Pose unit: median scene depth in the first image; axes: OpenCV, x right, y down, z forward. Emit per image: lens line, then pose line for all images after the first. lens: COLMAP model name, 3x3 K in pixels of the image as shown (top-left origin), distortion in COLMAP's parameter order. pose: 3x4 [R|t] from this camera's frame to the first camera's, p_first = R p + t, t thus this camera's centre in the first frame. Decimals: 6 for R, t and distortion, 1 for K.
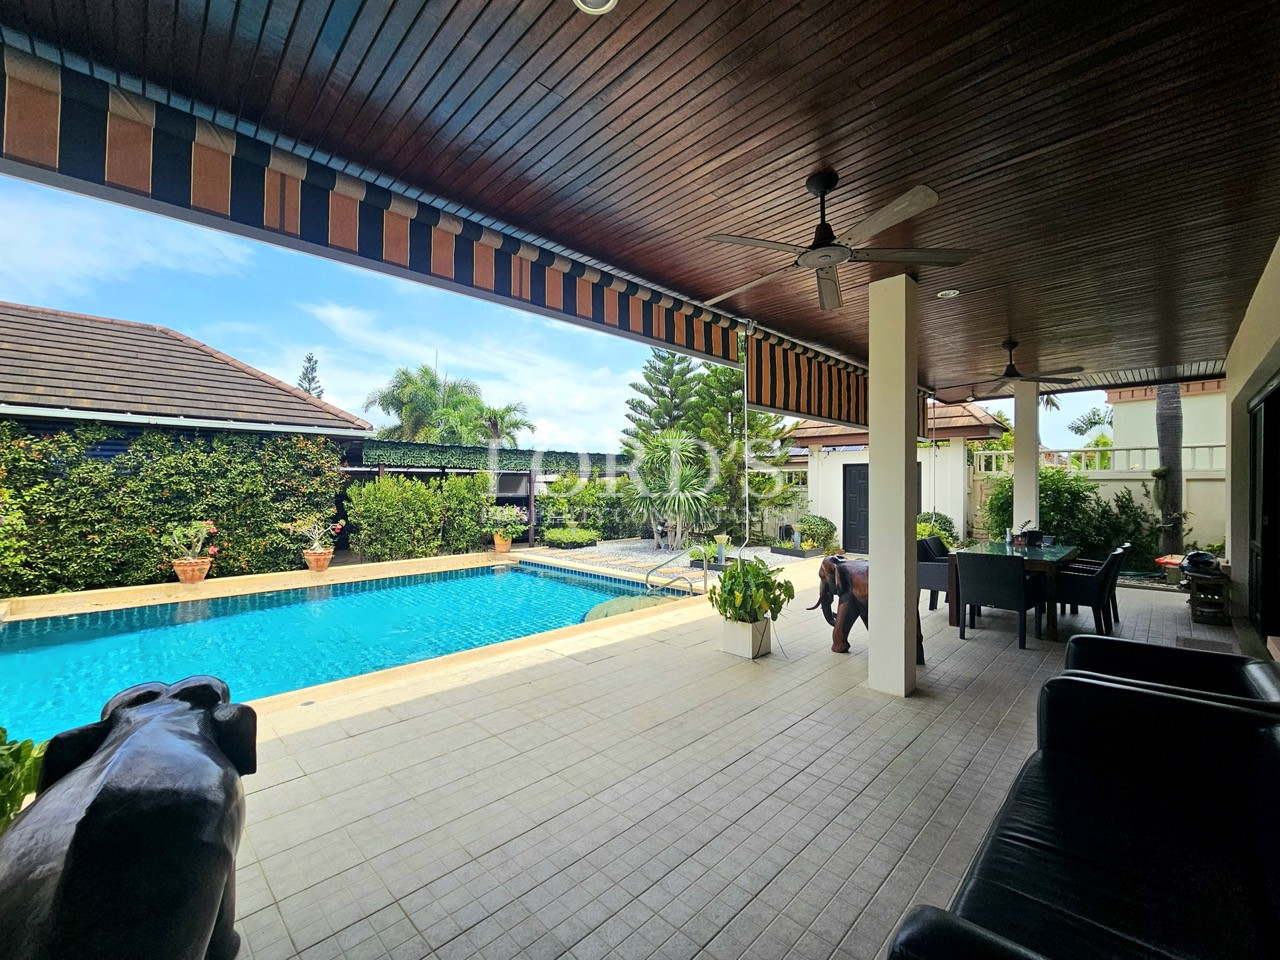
lens RADIAL K [[532.0, 0, 640.4], [0, 532.0, 486.5], [0, 0, 1]] dist [0.000807, 0.000086]
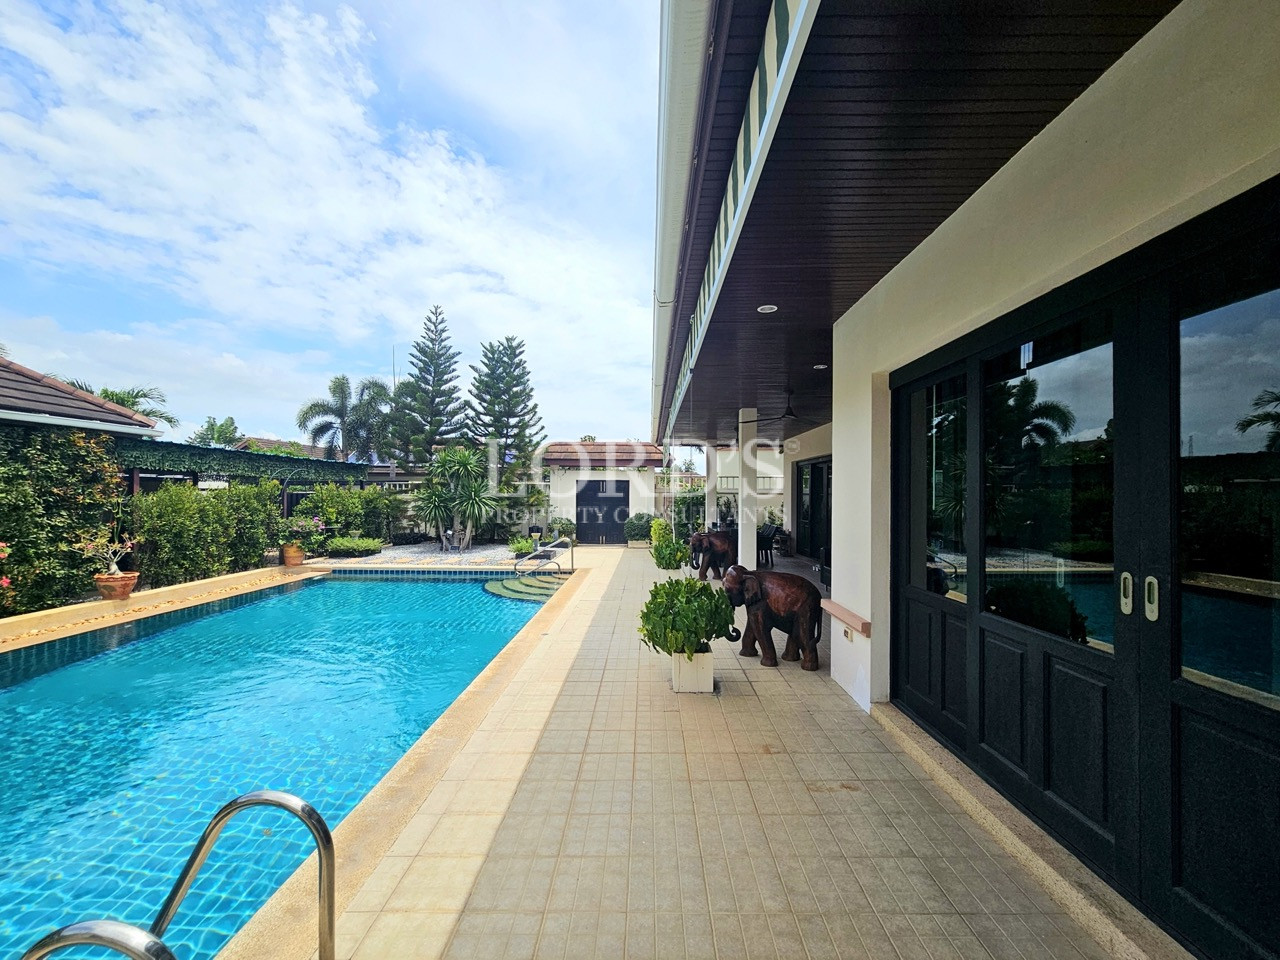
lens RADIAL K [[532.0, 0, 640.4], [0, 532.0, 486.5], [0, 0, 1]] dist [0.000807, 0.000086]
pose [[0.717310, 0.014732, 0.696598, -0.577654], [-0.005865, 0.999869, -0.015106, -0.007199], [-0.696729, 0.006750, 0.717302, -0.134655]]
